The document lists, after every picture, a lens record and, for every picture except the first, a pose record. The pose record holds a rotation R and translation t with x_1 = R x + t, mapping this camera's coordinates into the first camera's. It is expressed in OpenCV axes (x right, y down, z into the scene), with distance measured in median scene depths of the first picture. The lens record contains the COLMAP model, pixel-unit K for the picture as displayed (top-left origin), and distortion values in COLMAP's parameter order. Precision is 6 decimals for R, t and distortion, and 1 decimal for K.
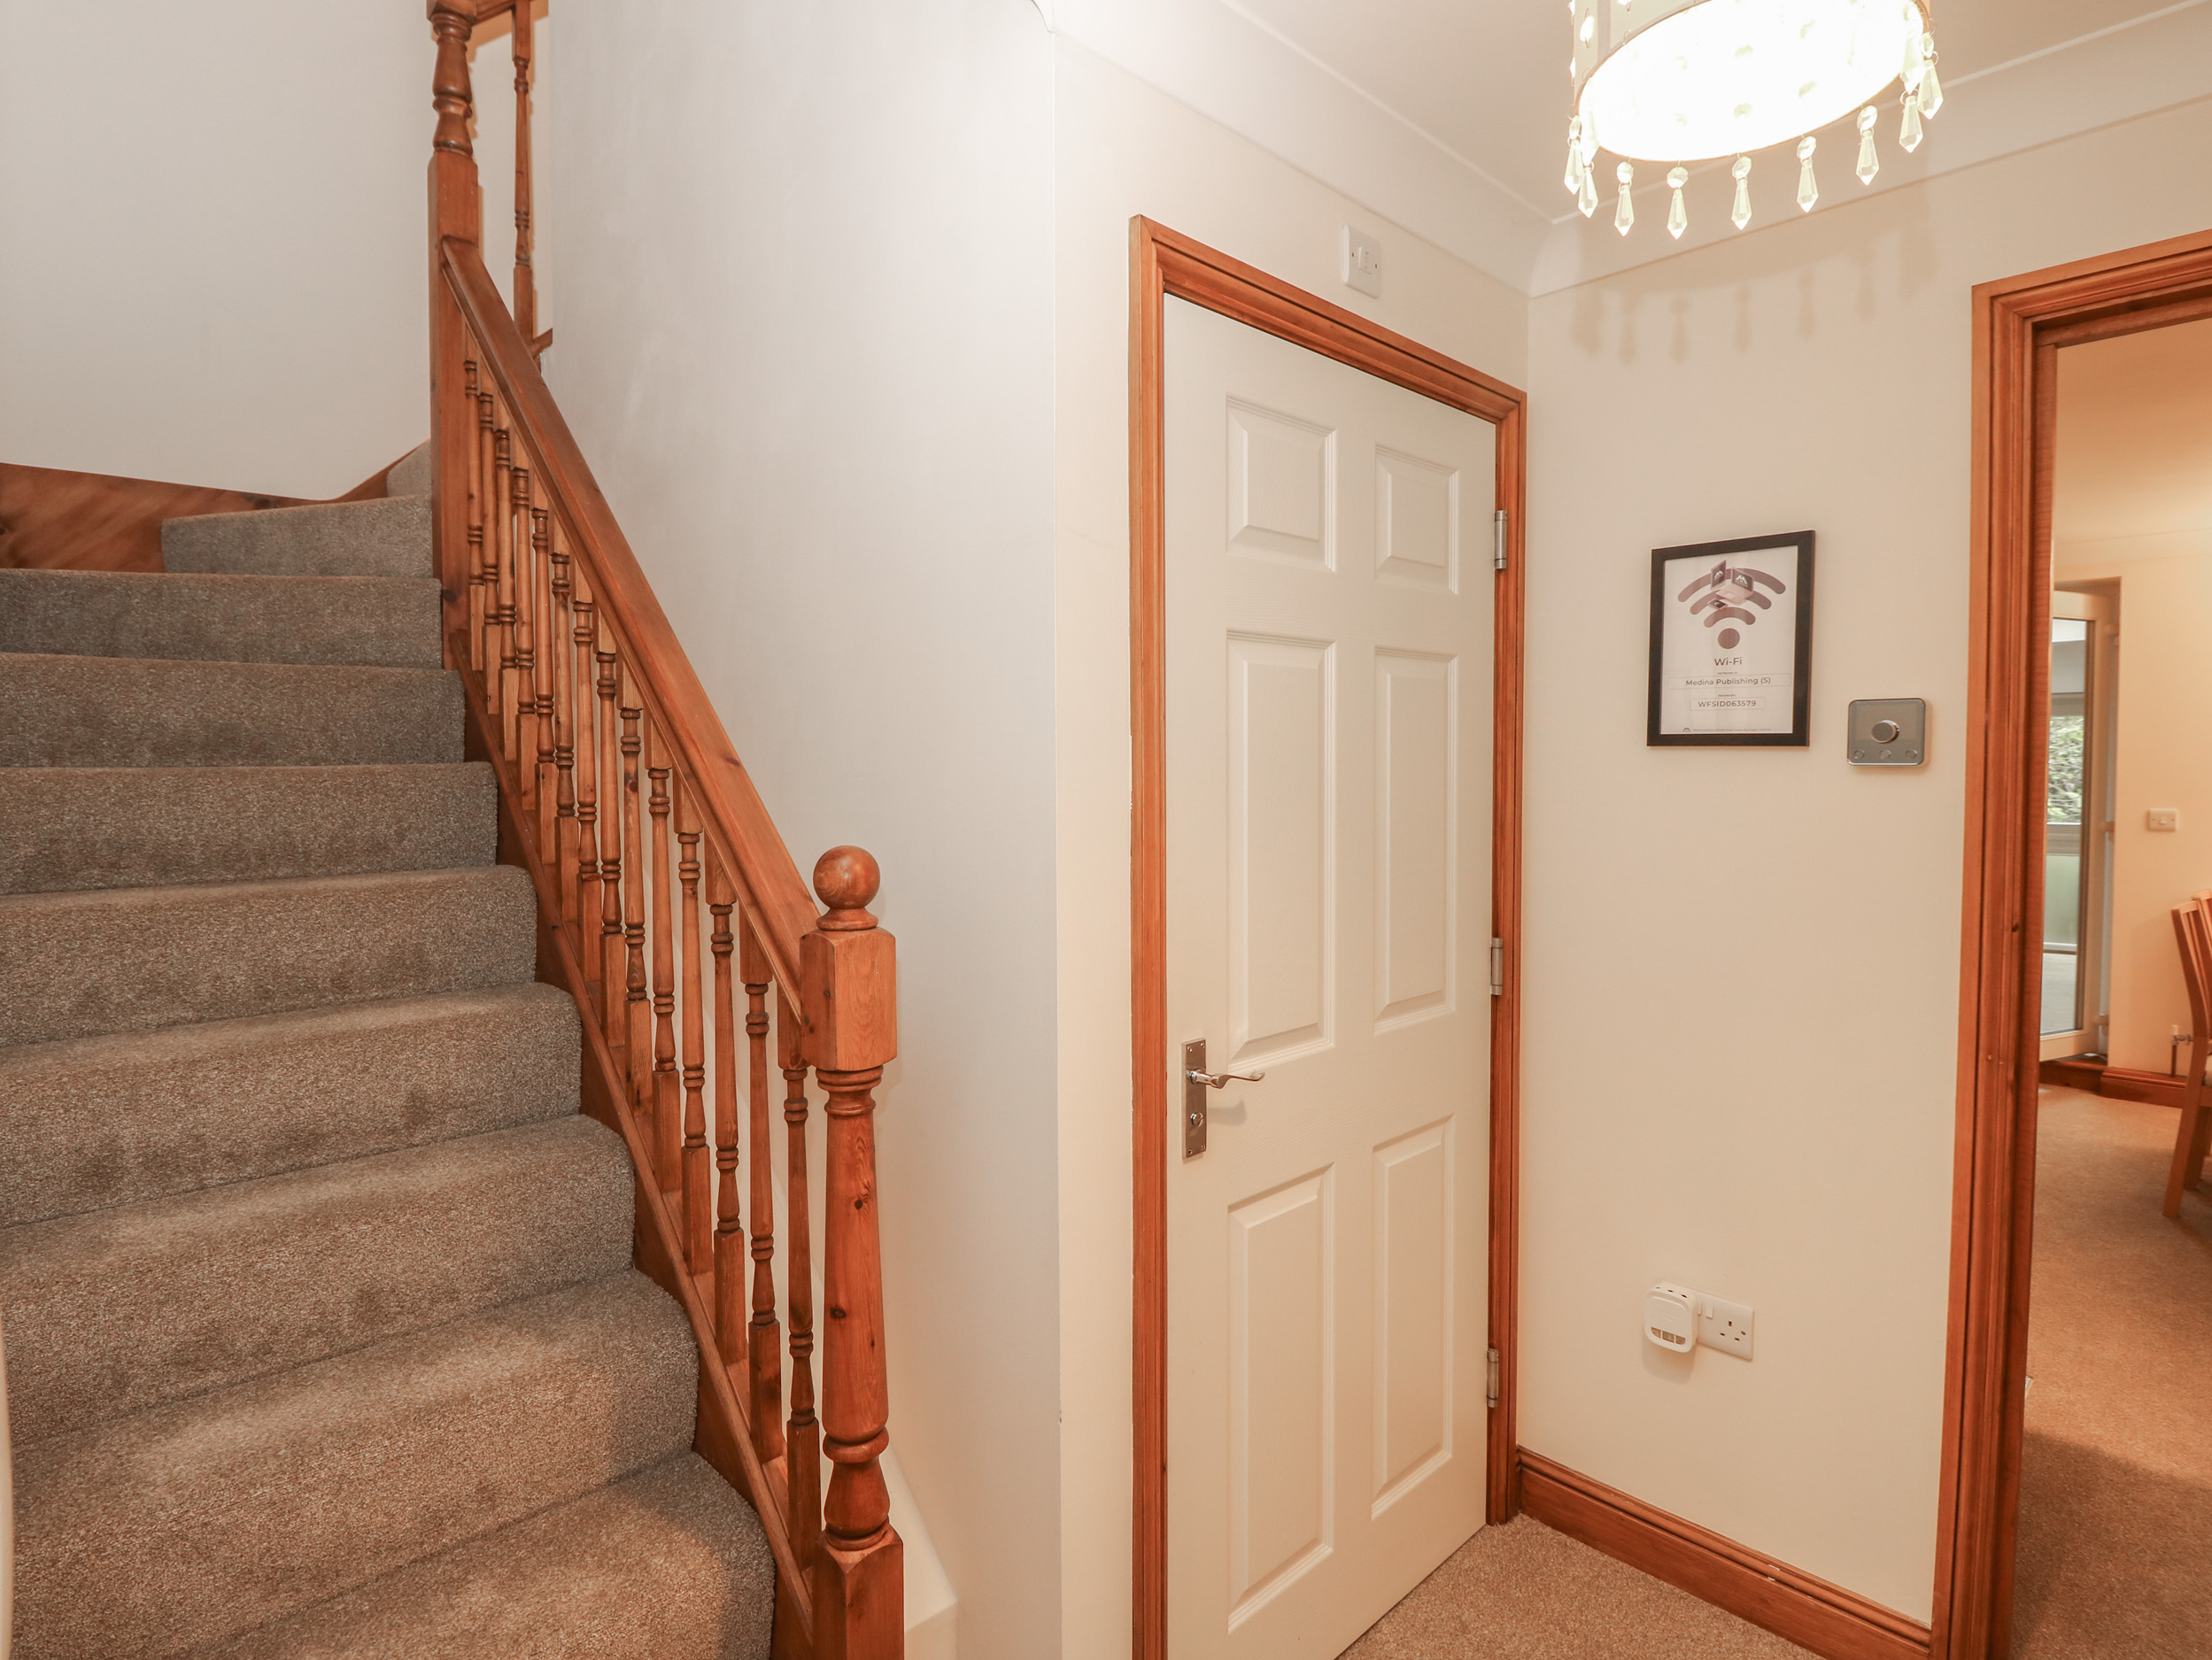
lens RADIAL K [[1158.9, 0, 1106.0], [0, 1158.9, 830.0], [0, 0, 1]] dist [0.001430, -0.014746]
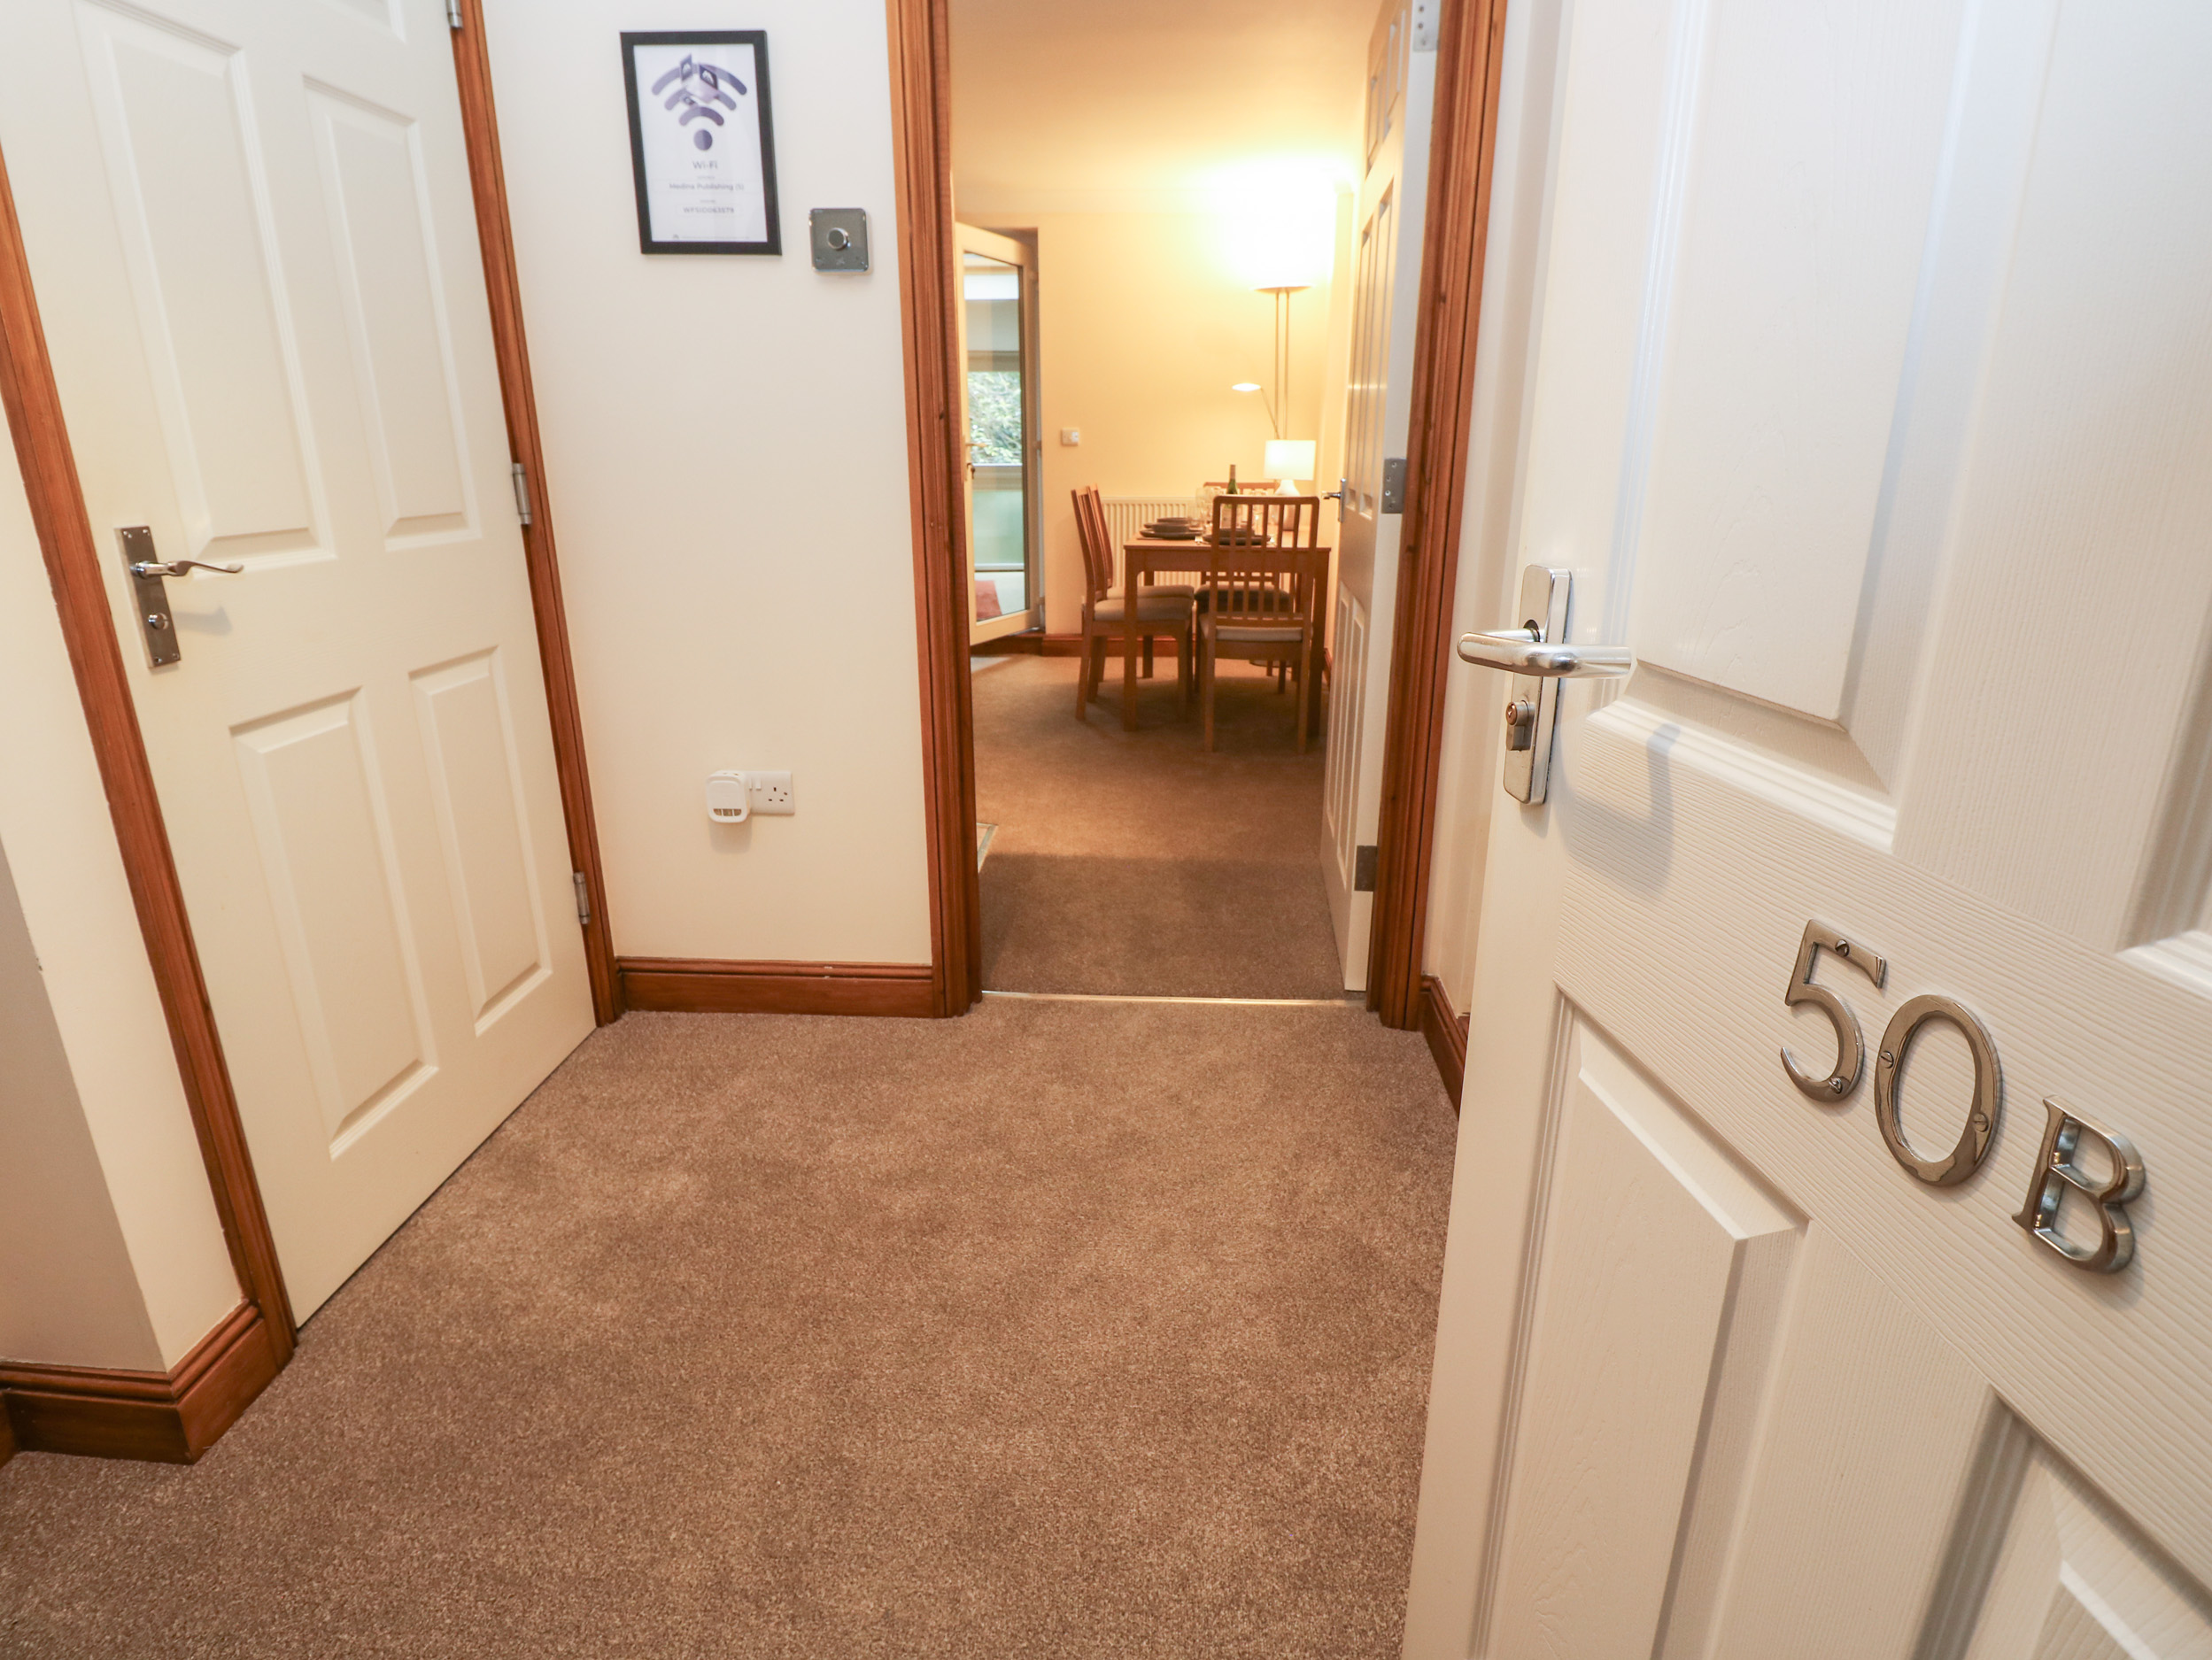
lens RADIAL K [[1158.9, 0, 1106.0], [0, 1158.9, 830.0], [0, 0, 1]] dist [0.001430, -0.014746]
pose [[0.727485, -0.205781, 0.654538, -0.000170], [0.026986, 0.961808, 0.272390, 0.150781], [-0.685593, -0.180496, 0.705255, -0.078796]]
